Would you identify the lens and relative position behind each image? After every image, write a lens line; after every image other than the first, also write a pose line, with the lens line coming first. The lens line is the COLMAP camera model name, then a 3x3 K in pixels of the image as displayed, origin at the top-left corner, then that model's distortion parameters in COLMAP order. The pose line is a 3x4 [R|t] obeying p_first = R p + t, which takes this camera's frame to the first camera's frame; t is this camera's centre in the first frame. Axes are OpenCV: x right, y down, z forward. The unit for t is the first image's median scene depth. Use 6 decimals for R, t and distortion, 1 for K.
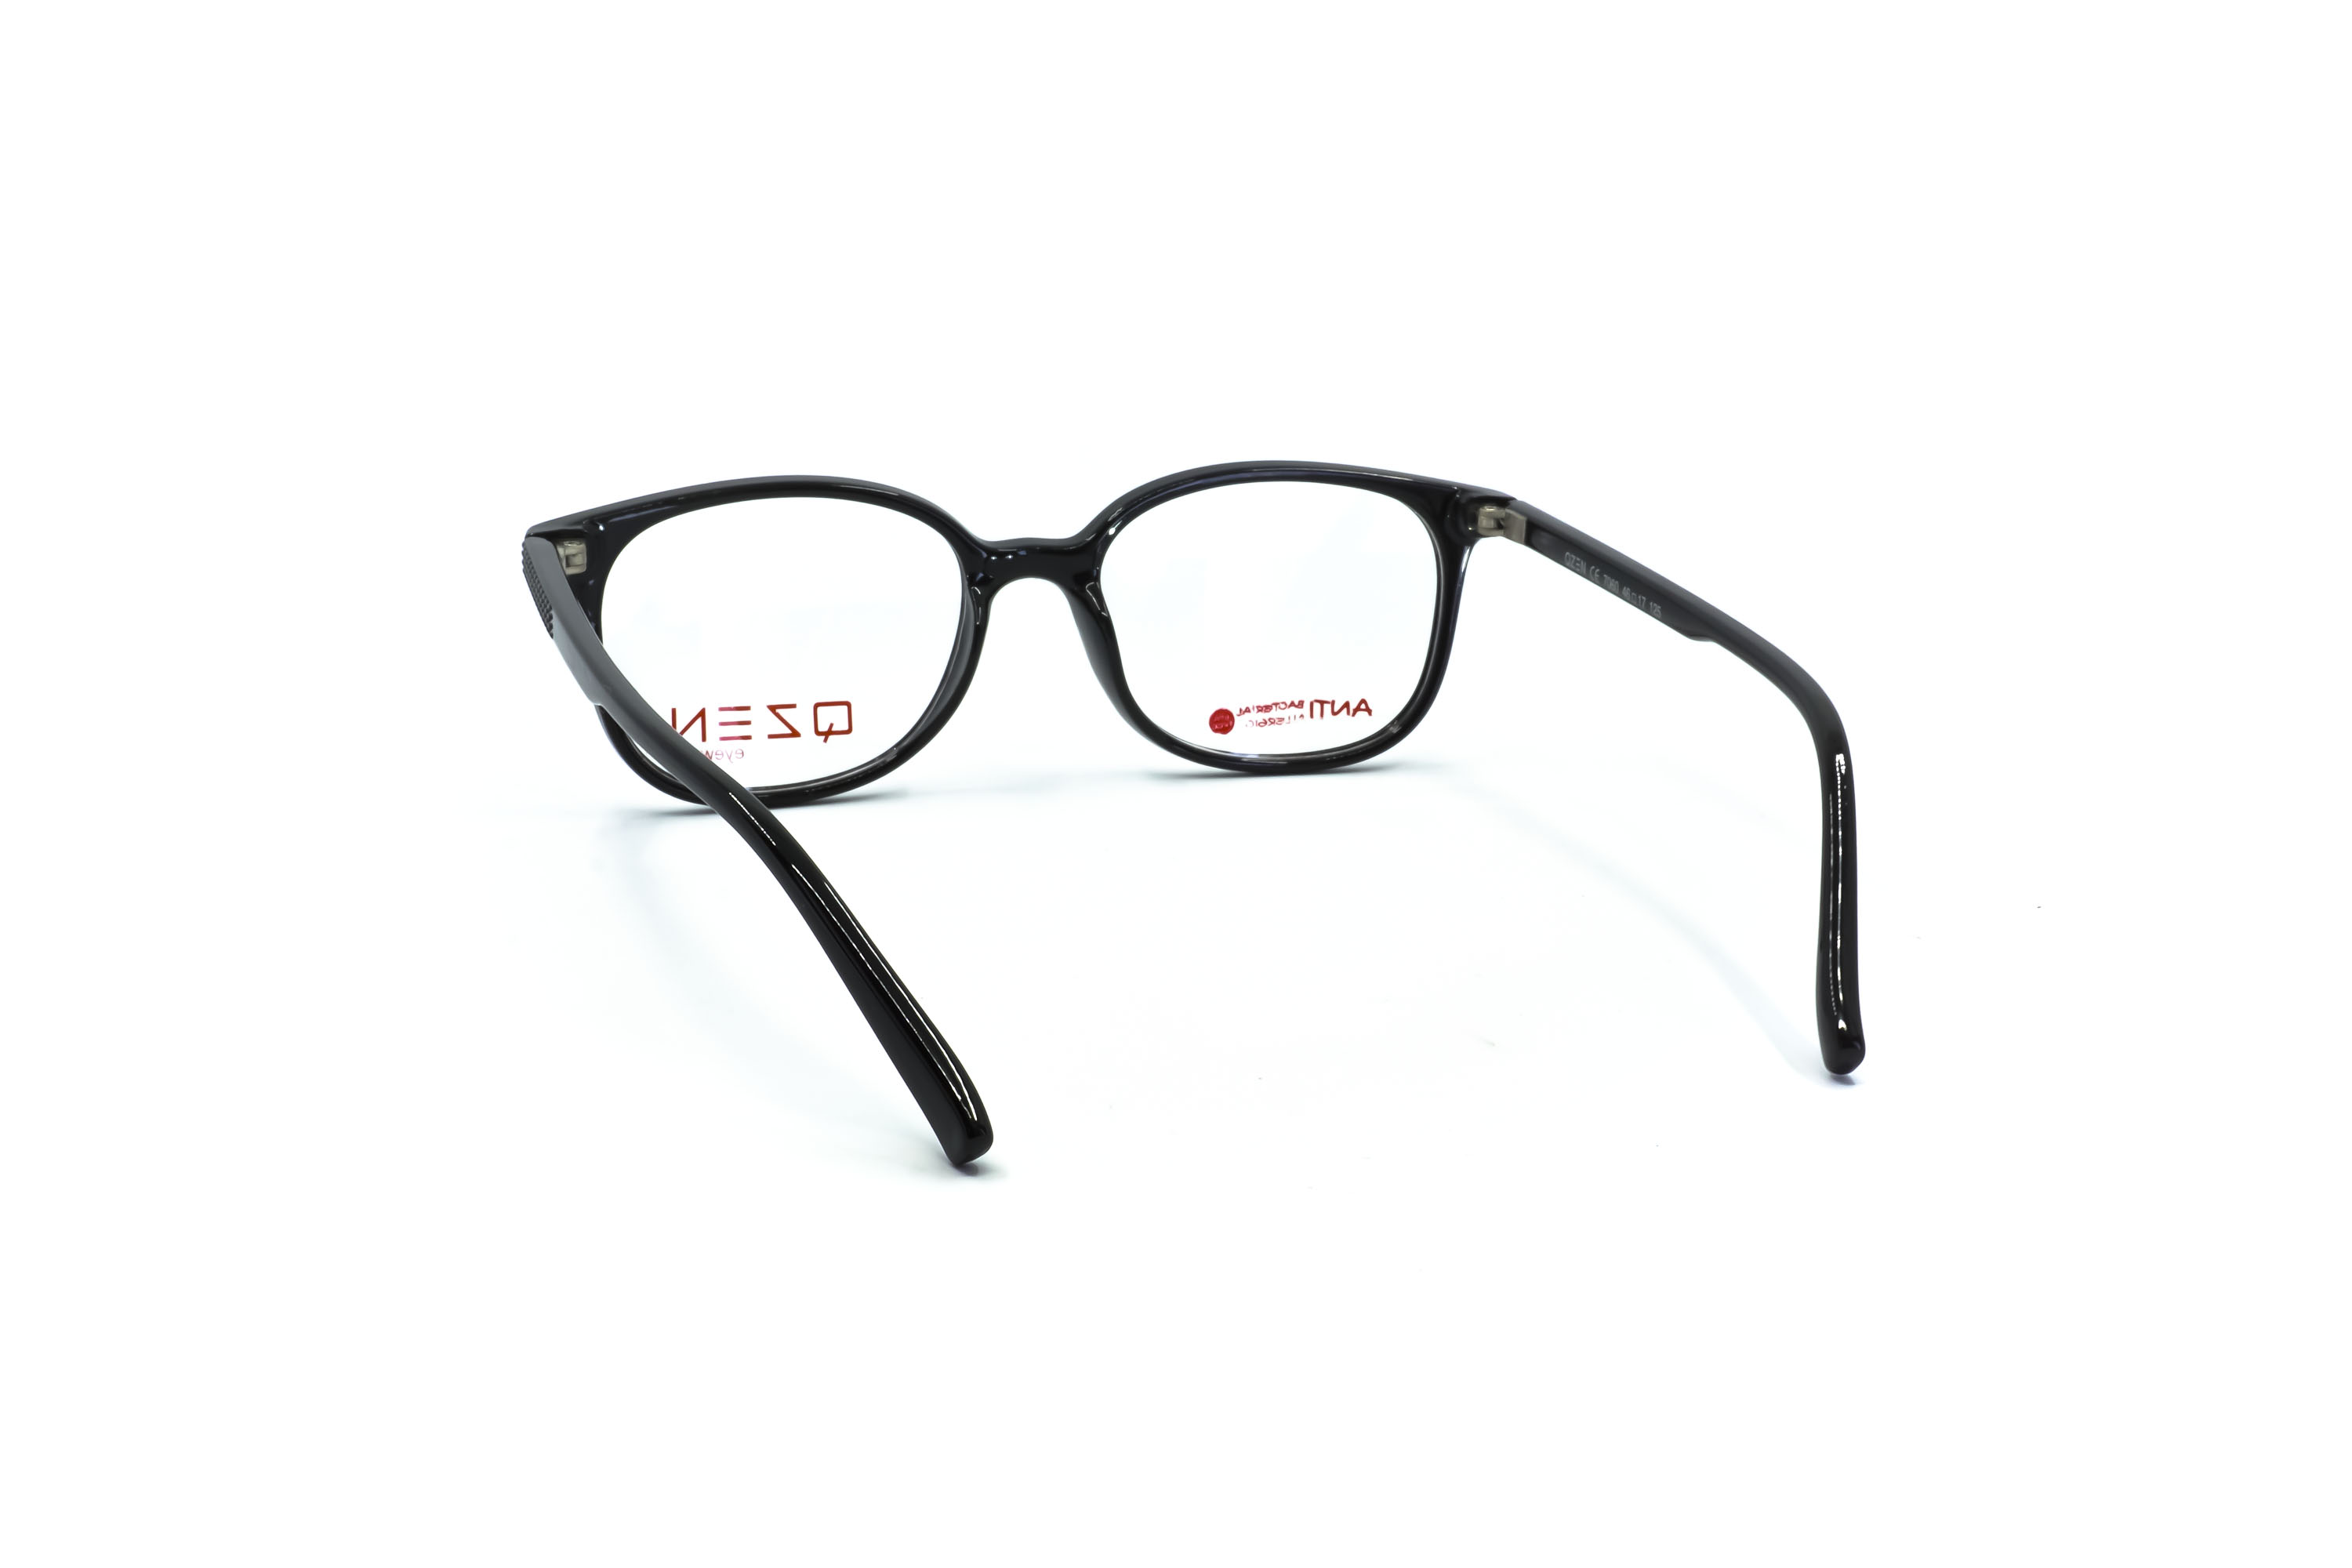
lens RADIAL K [[3030.5, 0, 1176.0], [0, 3030.5, 784.0], [0, 0, 1]] dist [0.006937, -0.005102]
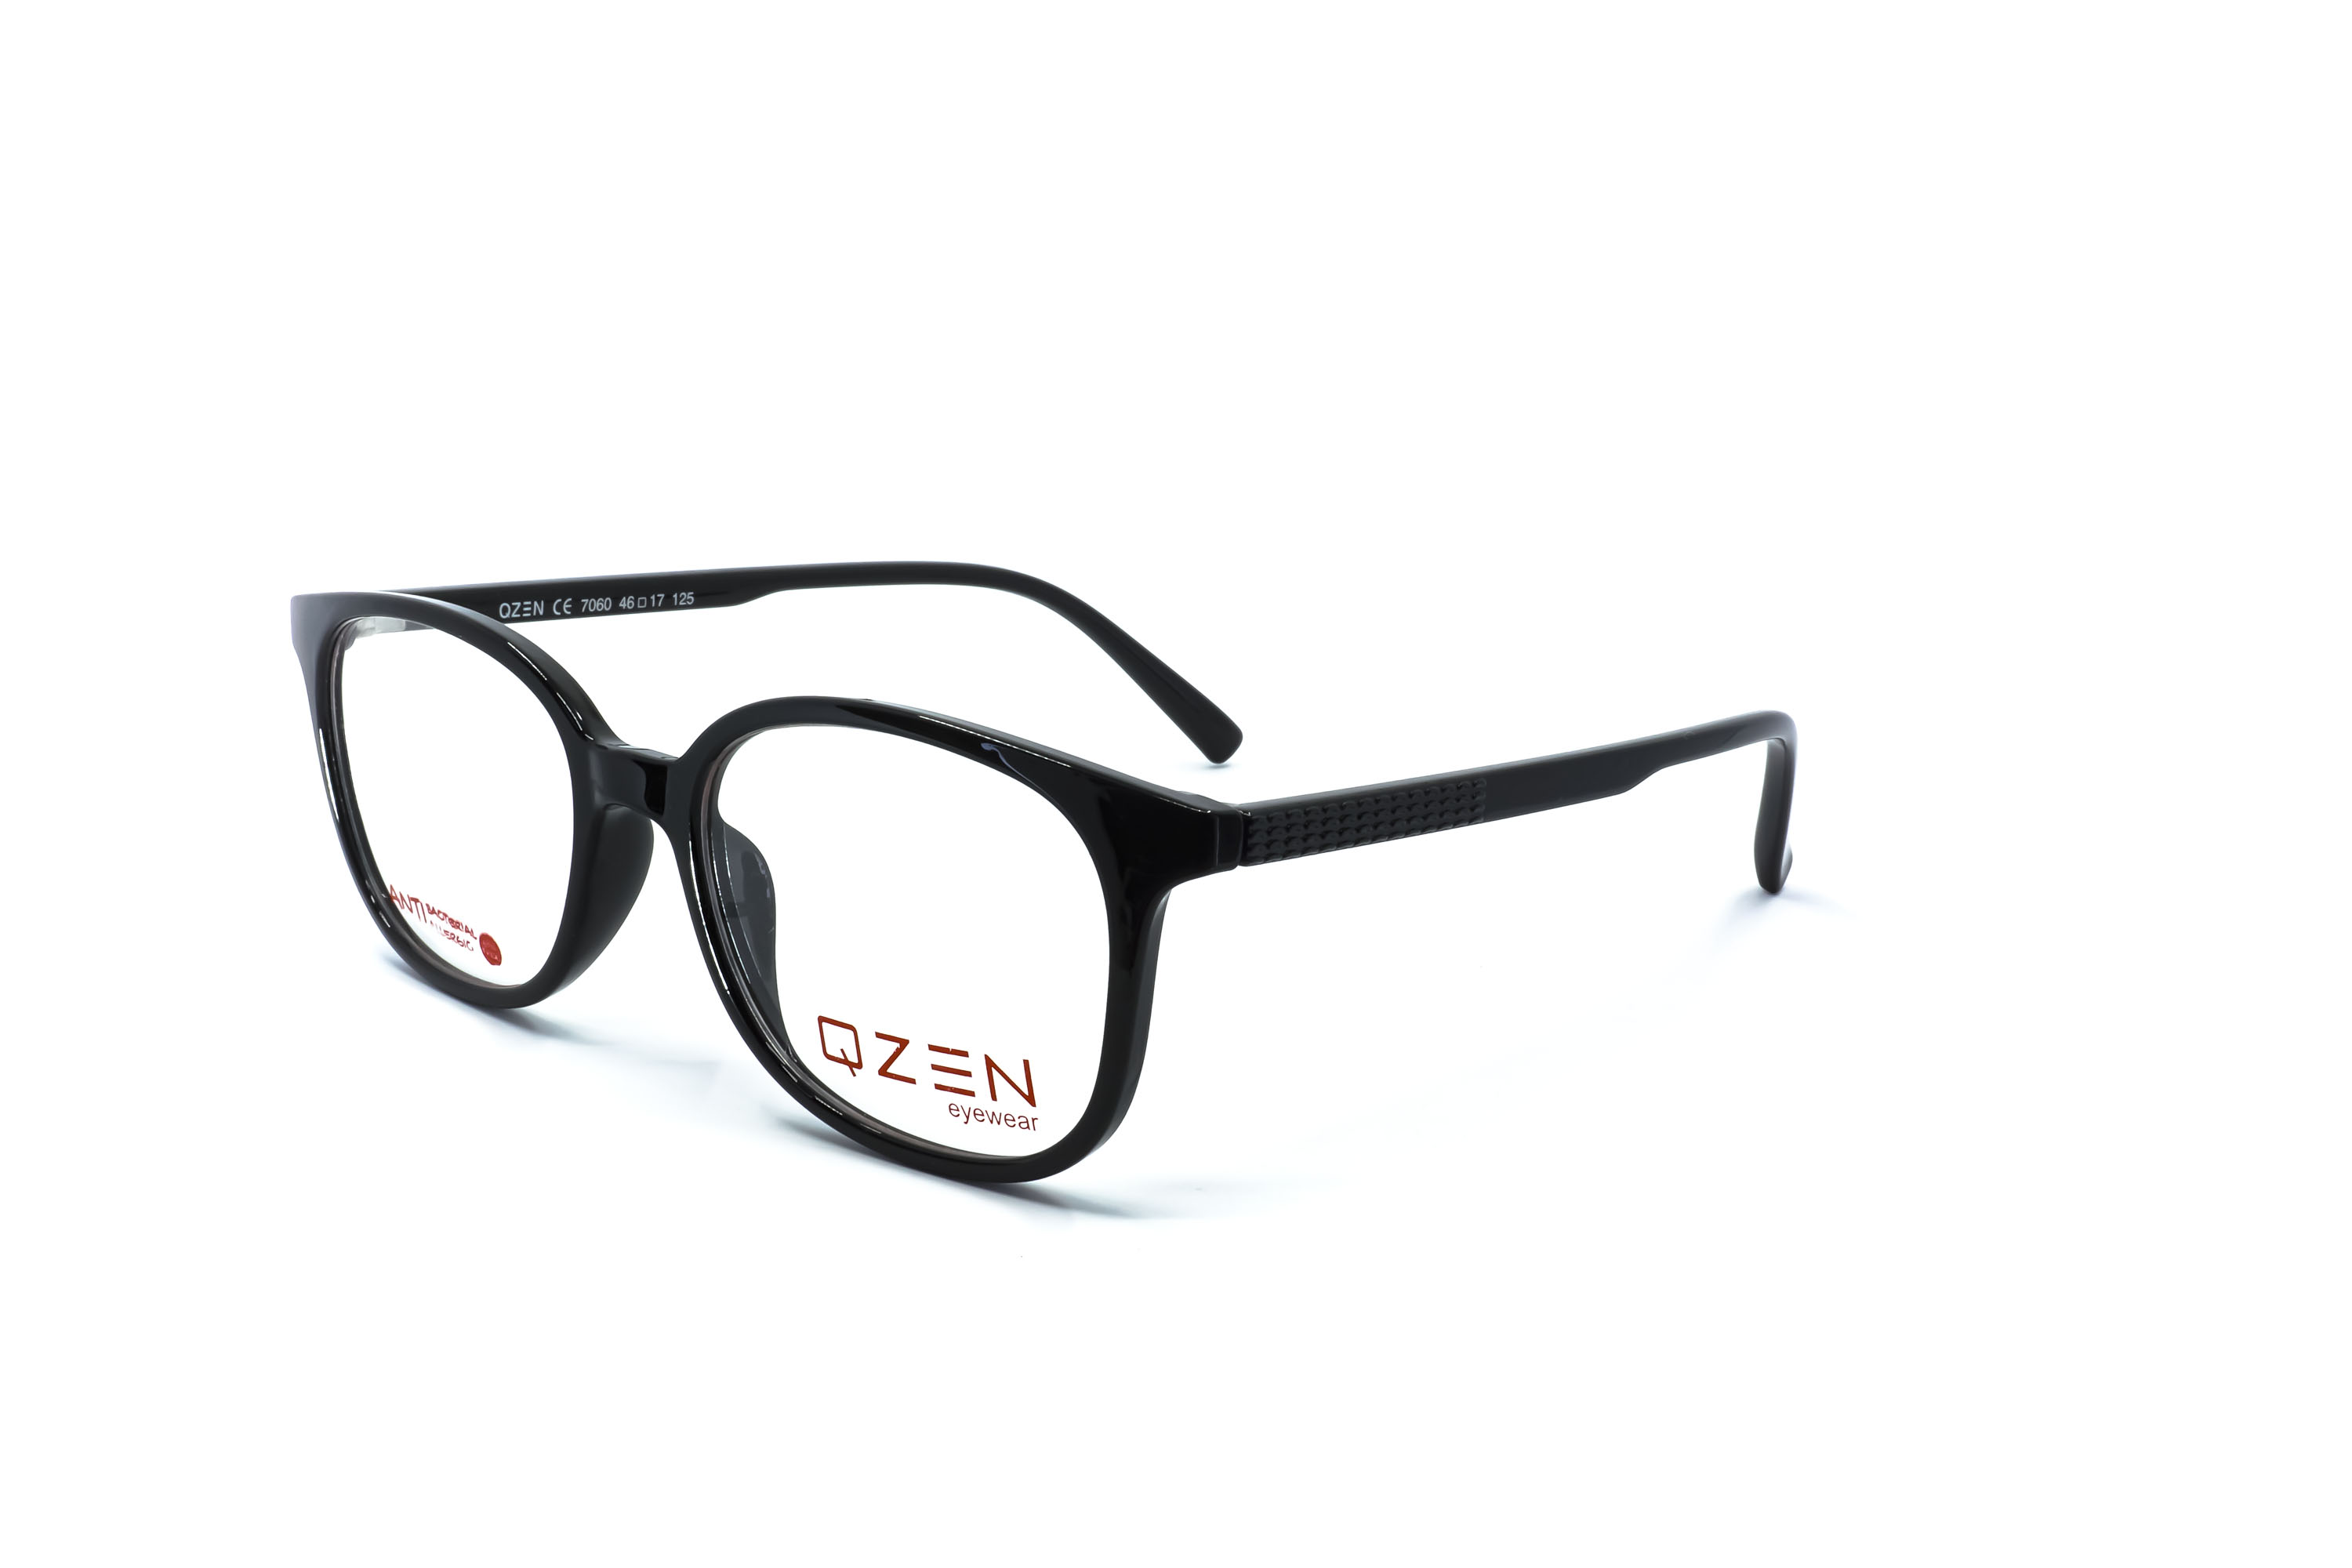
lens RADIAL K [[2980.4, 0, 1176.0], [0, 2980.4, 784.0], [0, 0, 1]] dist [-0.002570, -0.025493]
pose [[-0.503844, -0.231994, 0.832058, -0.689542], [0.191712, 0.909202, 0.369592, -0.305359], [-0.842252, 0.345732, -0.413620, 1.182750]]
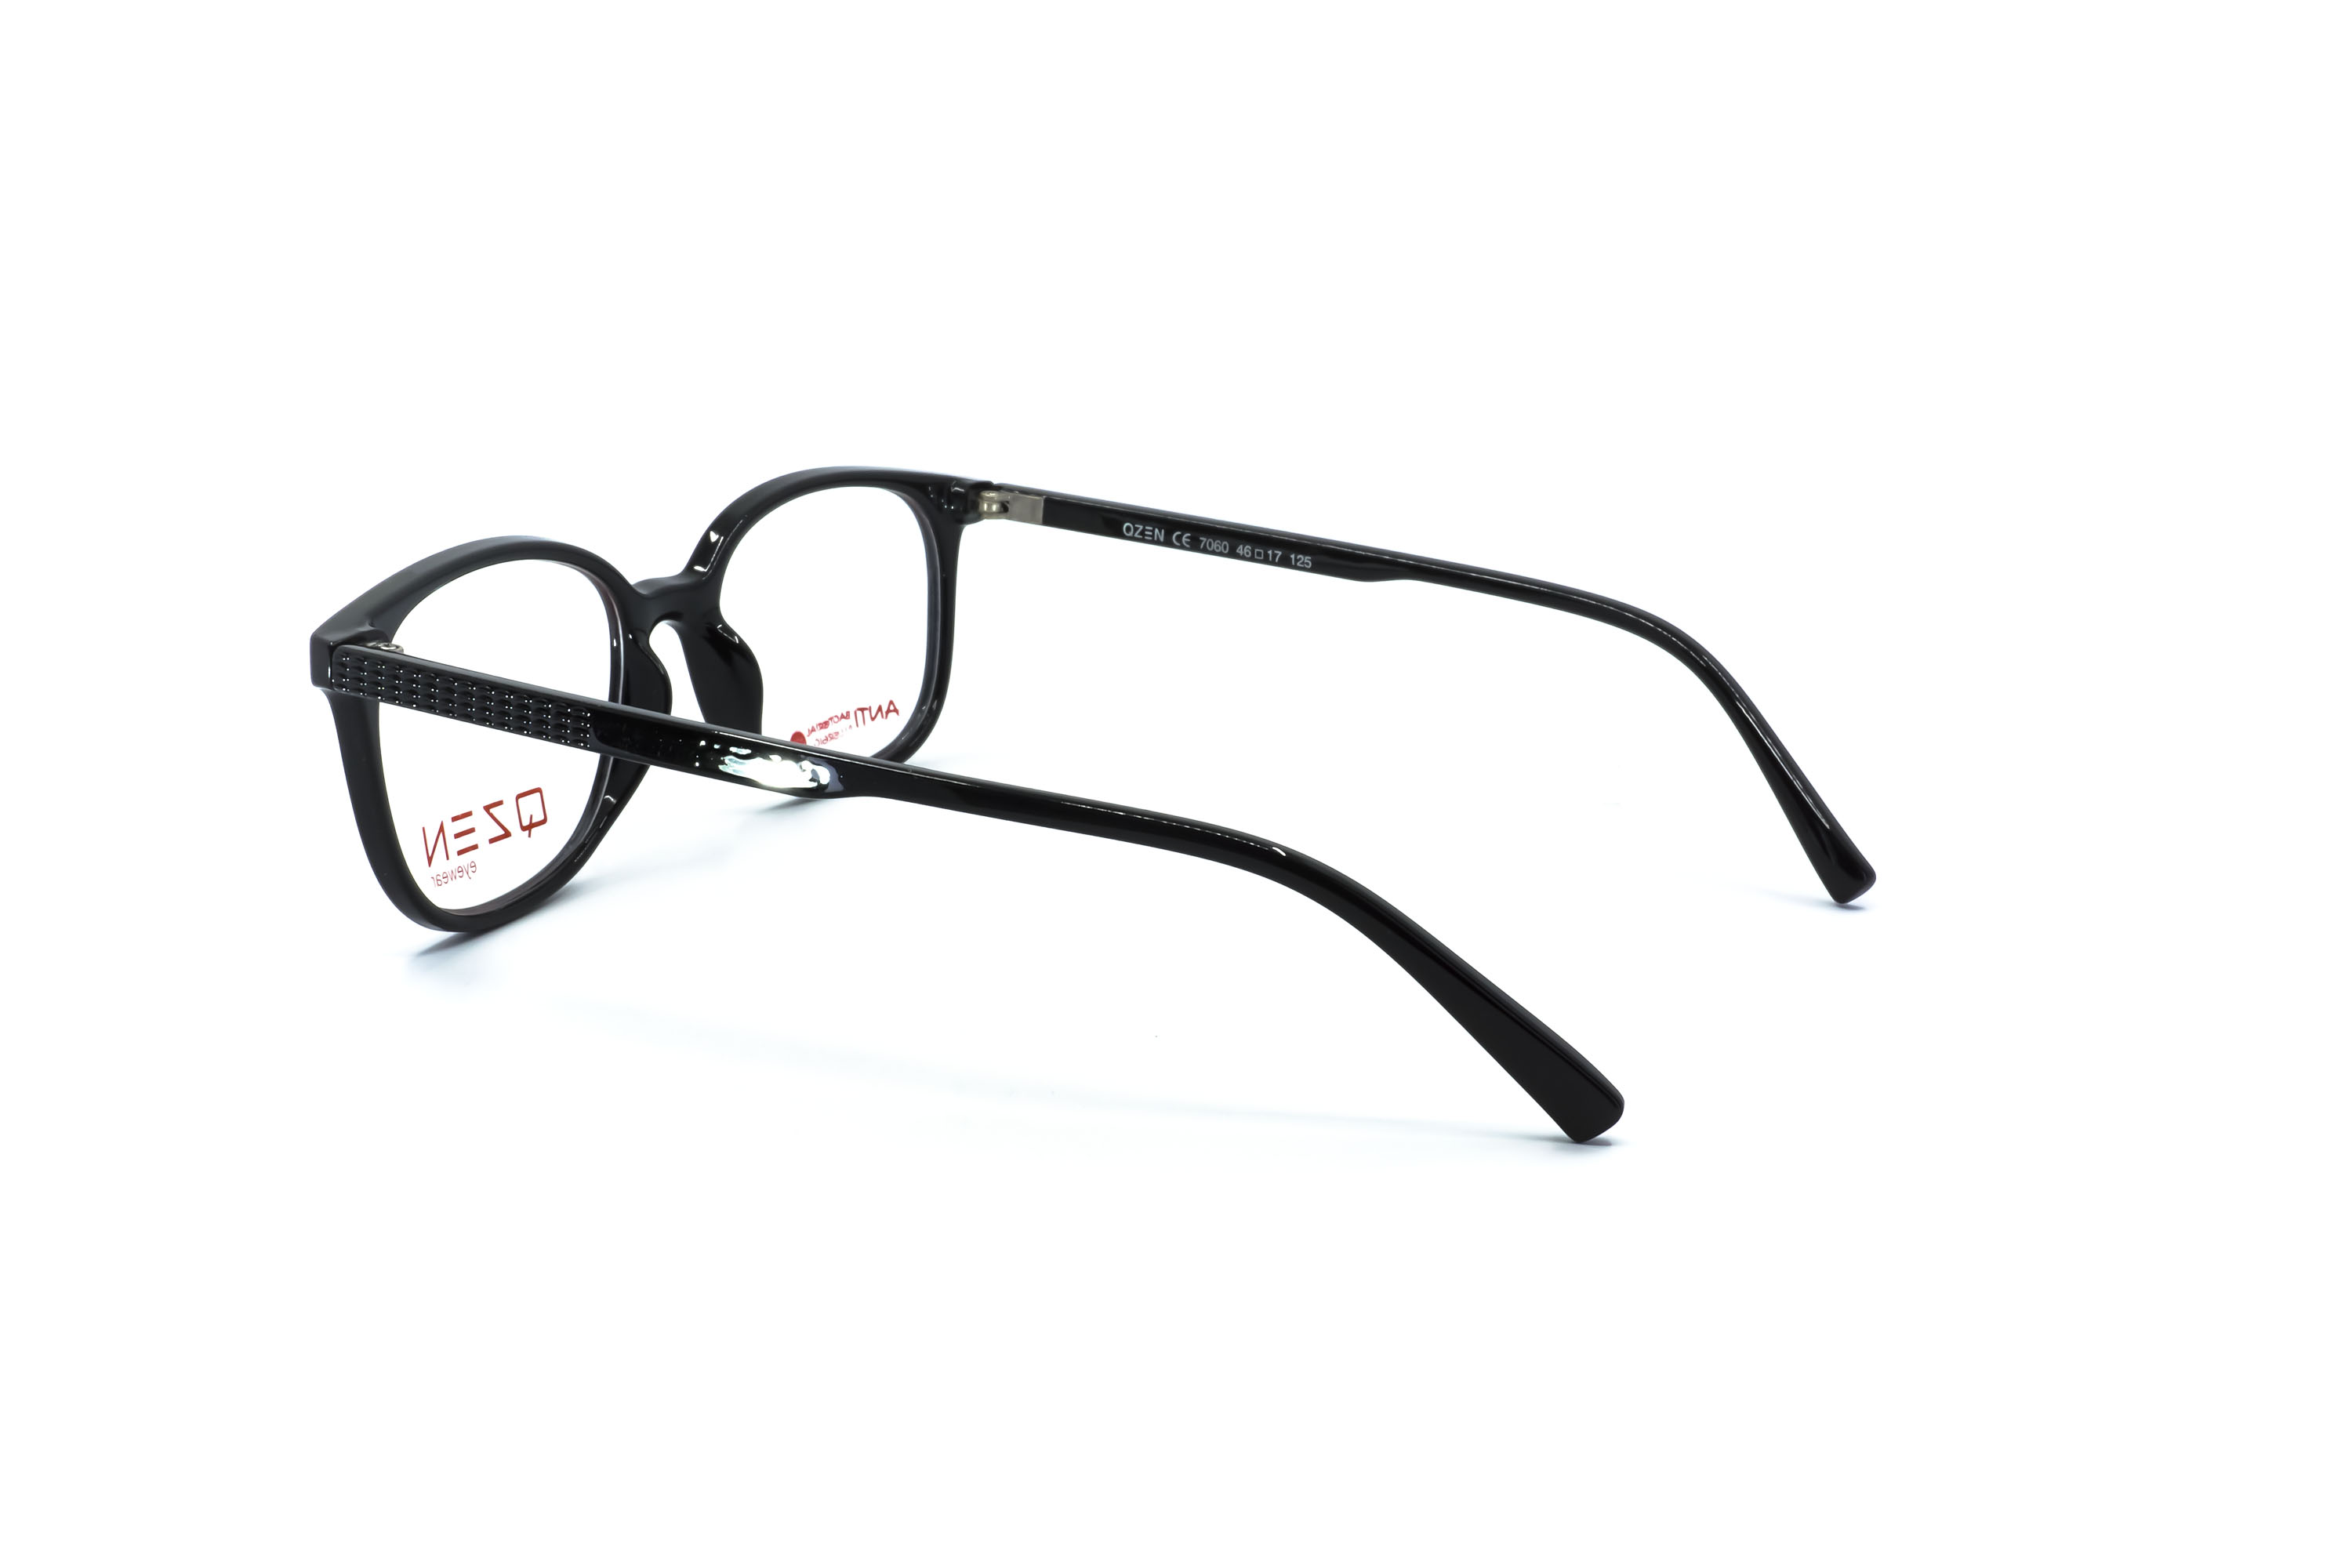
lens RADIAL K [[2980.4, 0, 1176.0], [0, 2980.4, 784.0], [0, 0, 1]] dist [-0.002570, -0.025493]
pose [[0.697951, -0.175239, 0.694374, -0.574790], [0.166463, 0.982740, 0.080694, -0.066628], [-0.696531, 0.059267, 0.715075, 0.251359]]
